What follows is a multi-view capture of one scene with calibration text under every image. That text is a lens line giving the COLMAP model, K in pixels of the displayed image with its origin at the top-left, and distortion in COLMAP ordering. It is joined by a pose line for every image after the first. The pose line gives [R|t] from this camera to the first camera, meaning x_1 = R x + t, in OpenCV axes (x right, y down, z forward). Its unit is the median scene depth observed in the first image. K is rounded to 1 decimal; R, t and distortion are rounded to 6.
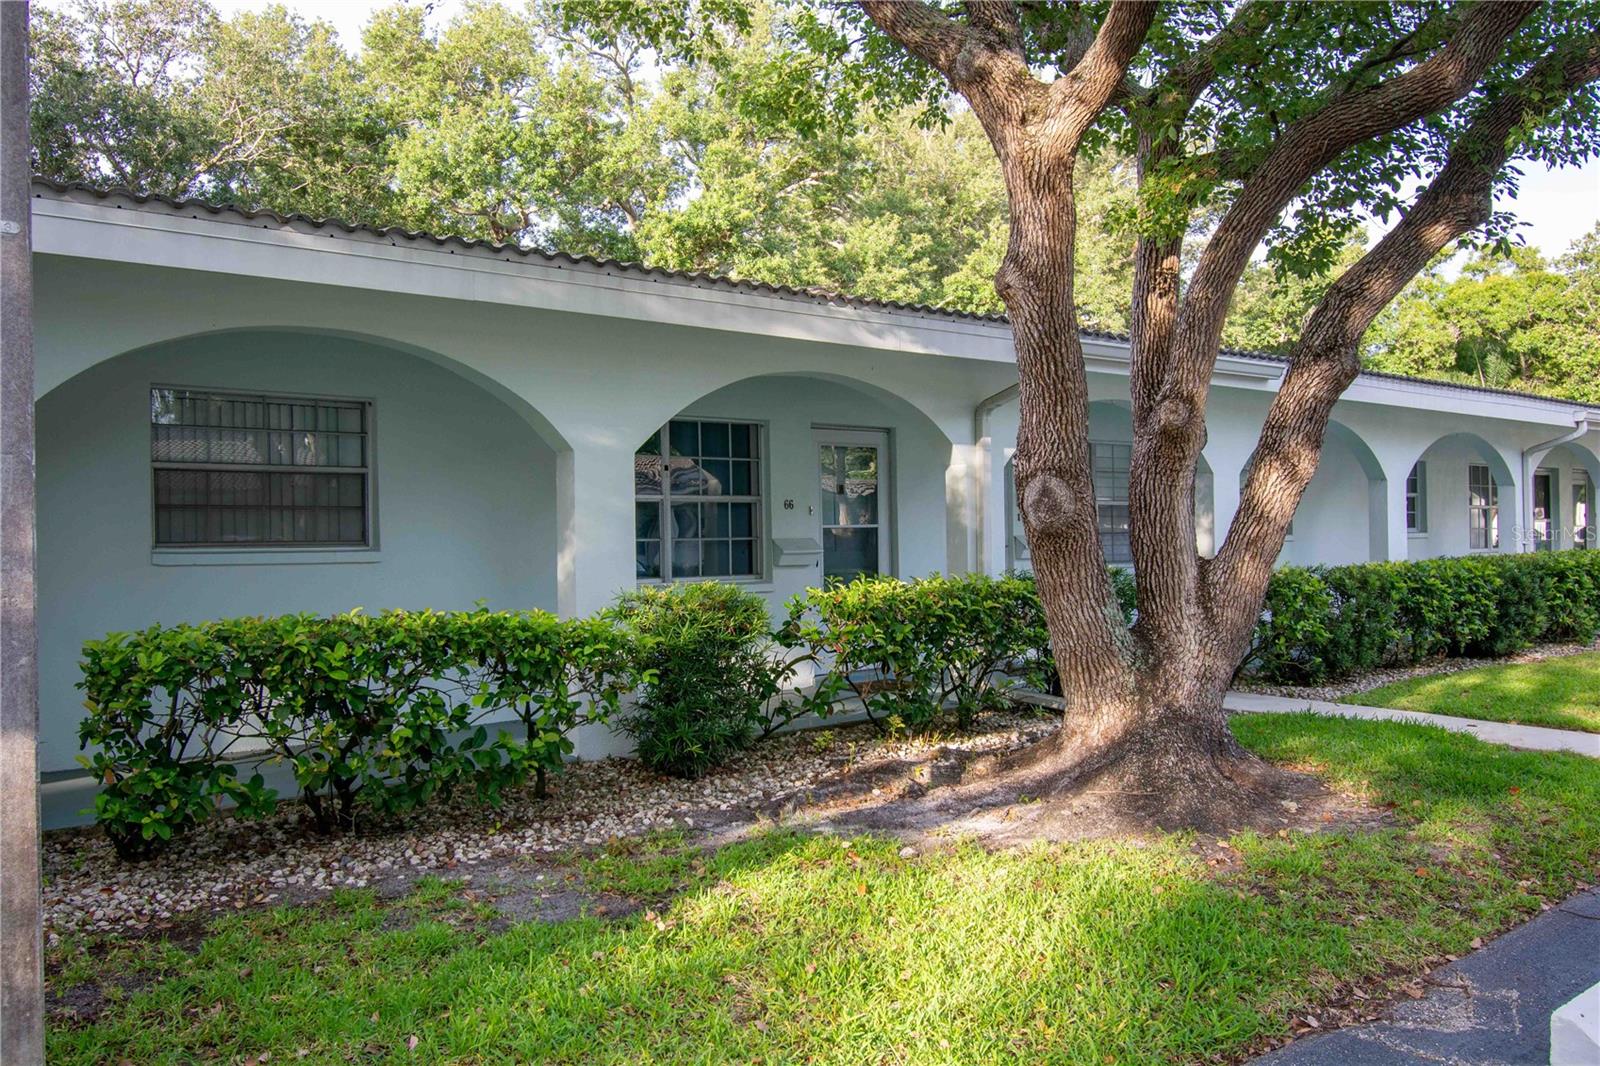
lens RADIAL K [[1314.8, 0, 800.0], [0, 1314.8, 533.0], [0, 0, 1]] dist [-0.002279, 0.000716]
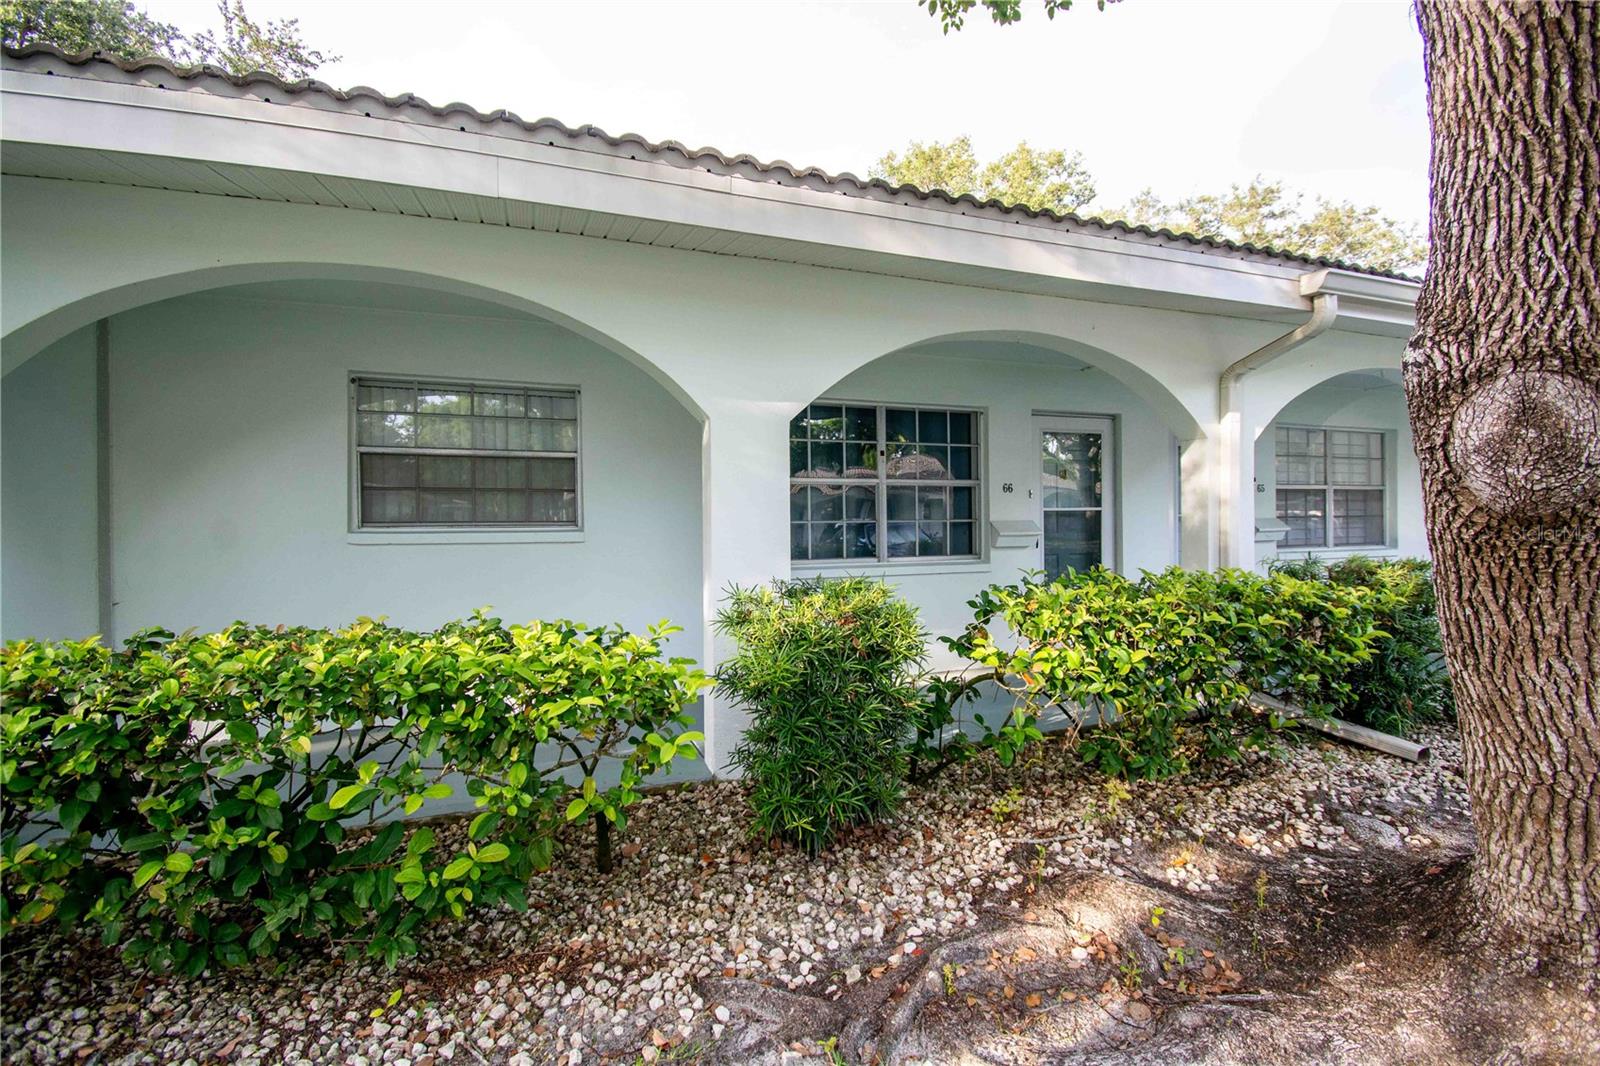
lens RADIAL K [[700.8, 0, 808.0], [0, 700.8, 508.8], [0, 0, 1]] dist [-0.000670, -0.000413]
pose [[0.939335, 0.000836, -0.342999, 0.044137], [-0.003776, 0.999962, -0.007905, -0.000295], [0.342979, 0.008720, 0.939303, 0.575764]]
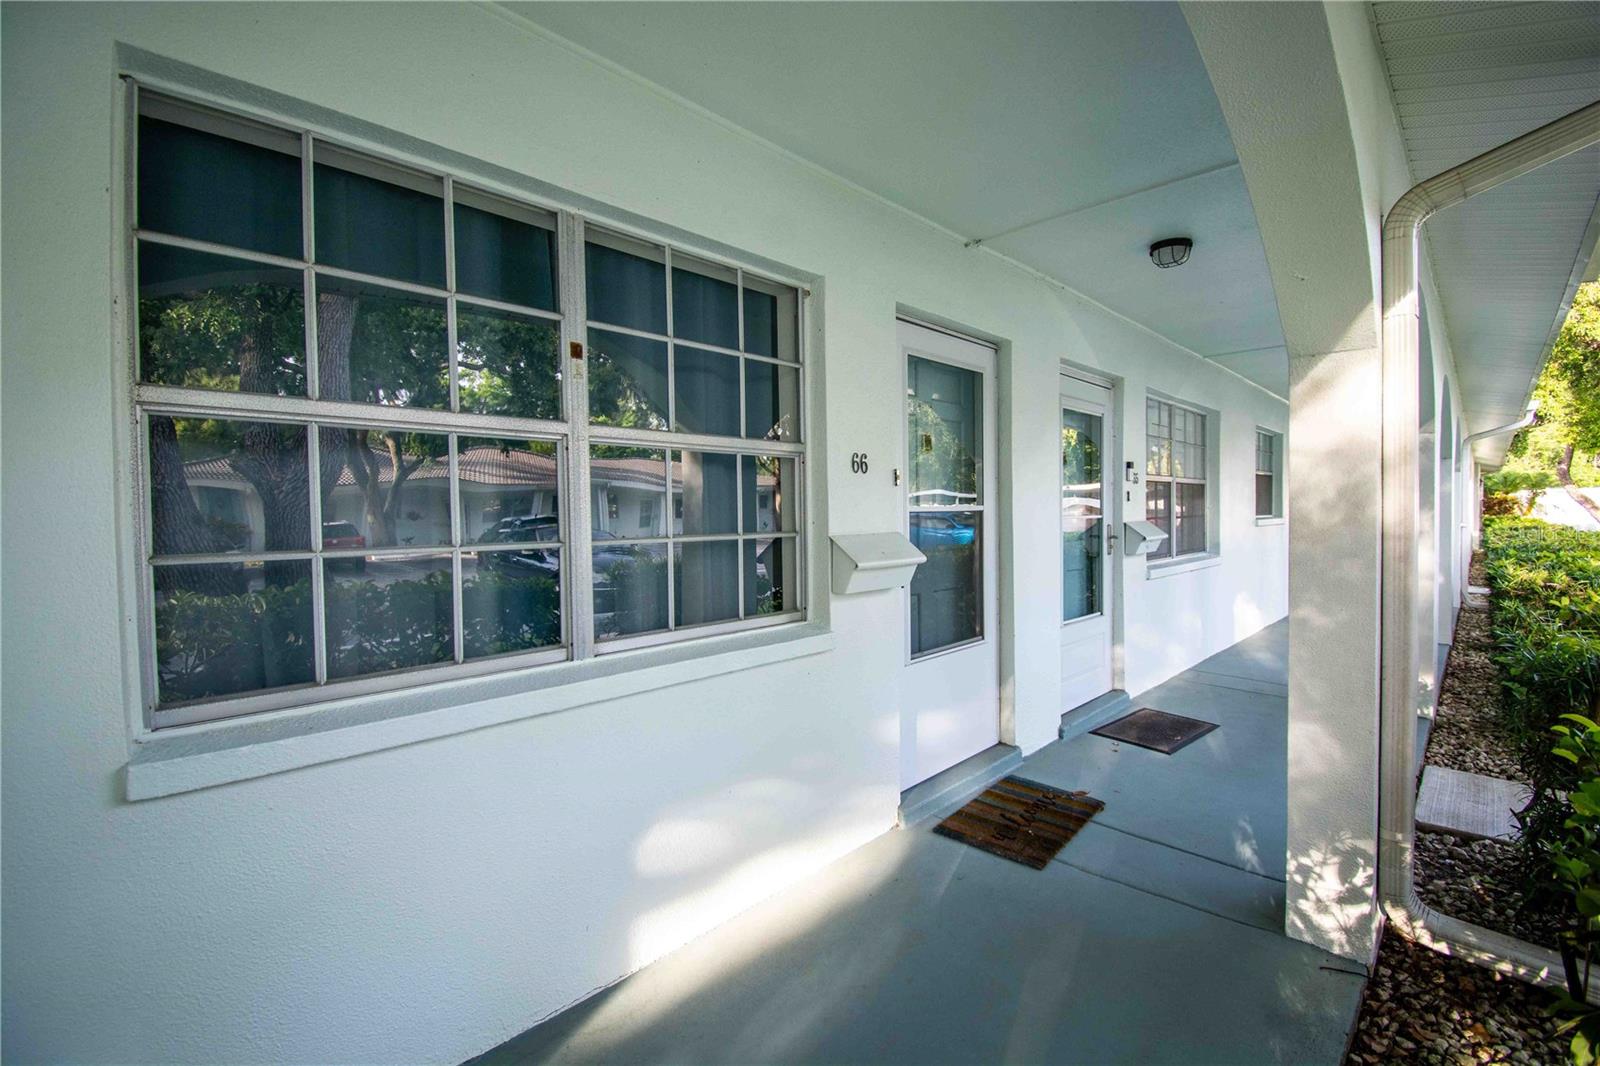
lens RADIAL K [[703.7, 0, 800.0], [0, 703.7, 533.0], [0, 0, 1]] dist [-0.001363, -0.000312]
pose [[0.996149, -0.010603, 0.087028, -0.077367], [0.009021, 0.999787, 0.018561, -0.001715], [-0.087206, -0.017704, 0.996033, 1.030609]]
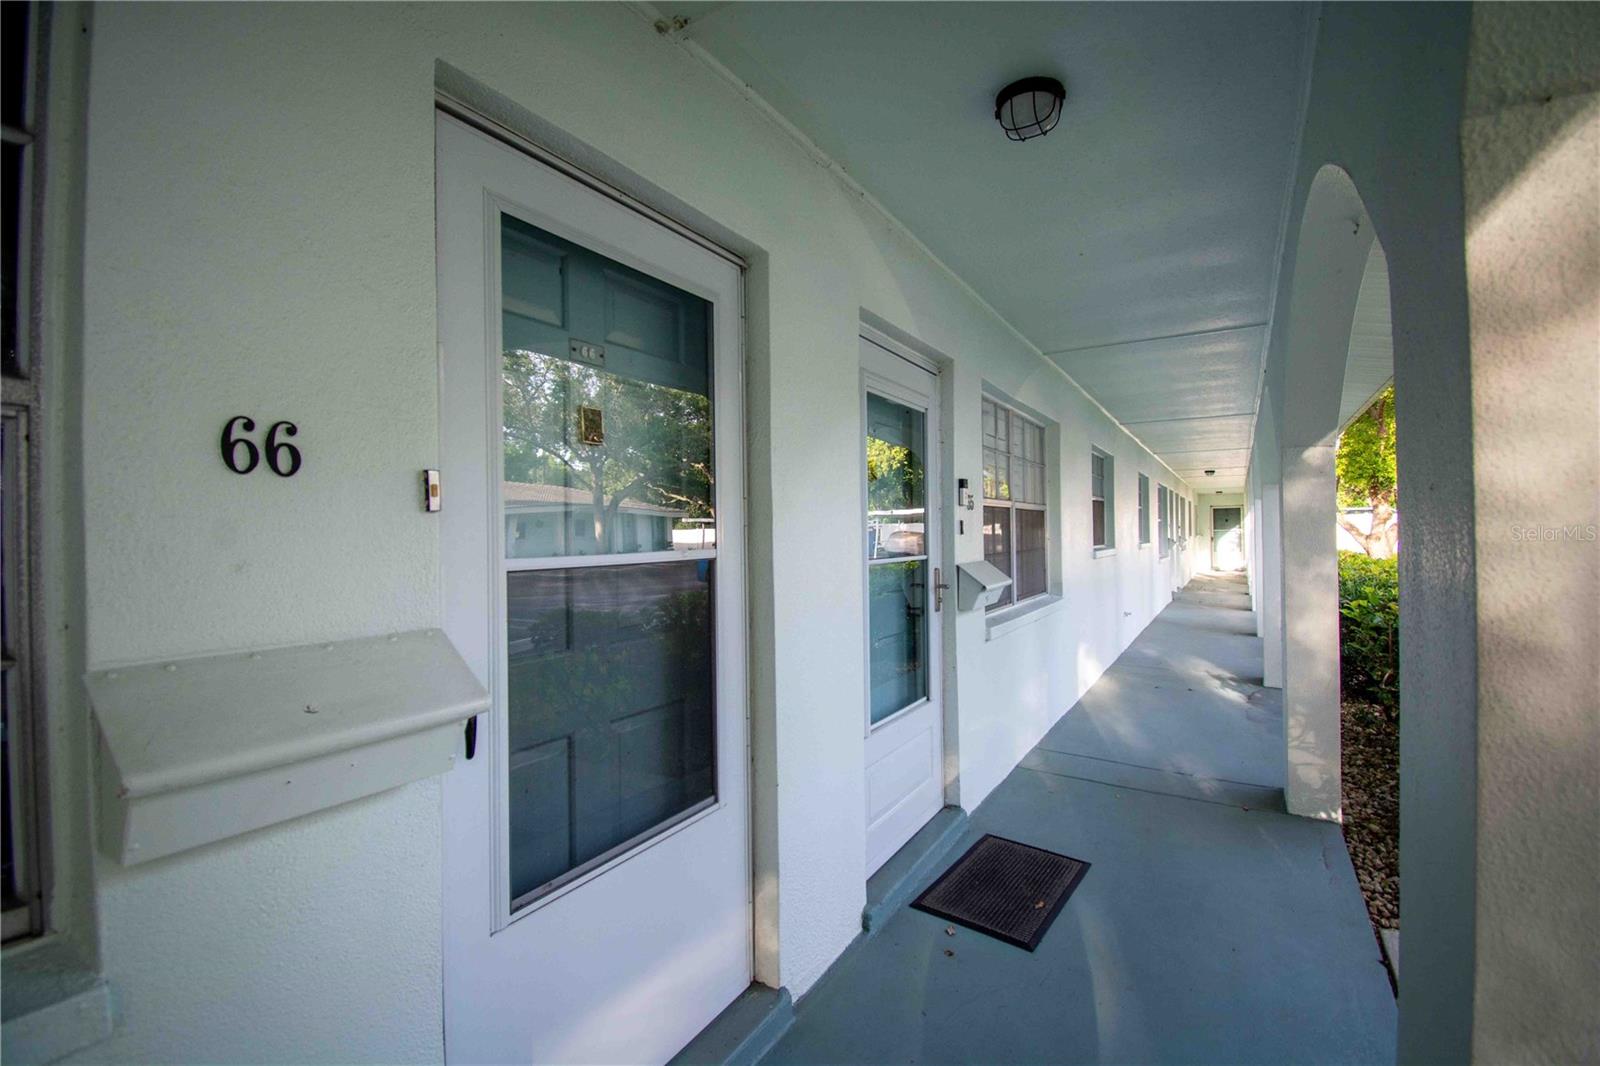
lens RADIAL K [[703.7, 0, 800.0], [0, 703.7, 533.0], [0, 0, 1]] dist [-0.001363, -0.000312]
pose [[0.952979, -0.007057, 0.302955, 0.039024], [0.011192, 0.999866, -0.011914, -0.012665], [-0.302830, 0.014744, 0.952931, 1.241014]]
